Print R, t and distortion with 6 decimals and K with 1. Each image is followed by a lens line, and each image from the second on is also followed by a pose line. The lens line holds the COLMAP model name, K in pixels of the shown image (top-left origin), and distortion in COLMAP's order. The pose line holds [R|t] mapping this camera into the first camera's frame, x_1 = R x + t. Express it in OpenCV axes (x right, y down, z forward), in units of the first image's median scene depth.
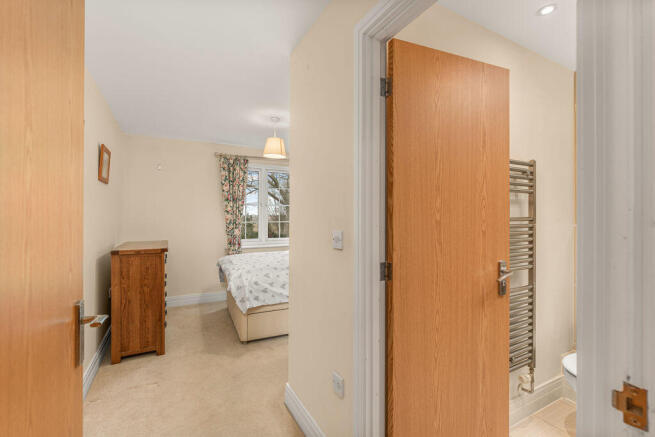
lens RADIAL K [[282.7, 0, 327.5], [0, 282.7, 217.3], [0, 0, 1]] dist [-0.000135, -0.000386]
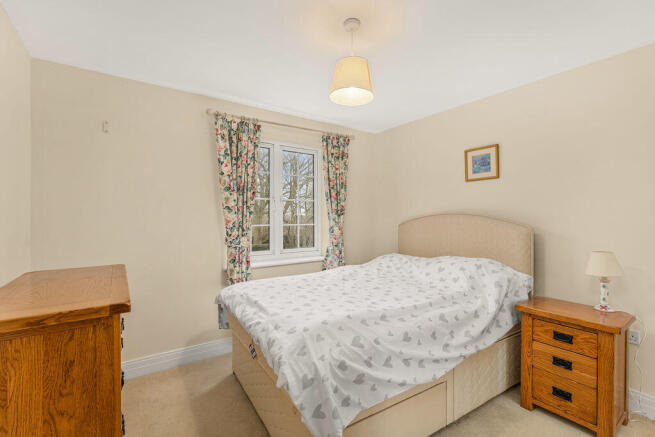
lens RADIAL K [[282.7, 0, 323.3], [0, 282.7, 218.4], [0, 0, 1]] dist [-0.000135, -0.000386]
pose [[0.993152, -0.002414, 0.116808, -0.224227], [0.002314, 0.999997, 0.000991, 0.000860], [-0.116810, -0.000714, 0.993154, 0.378983]]
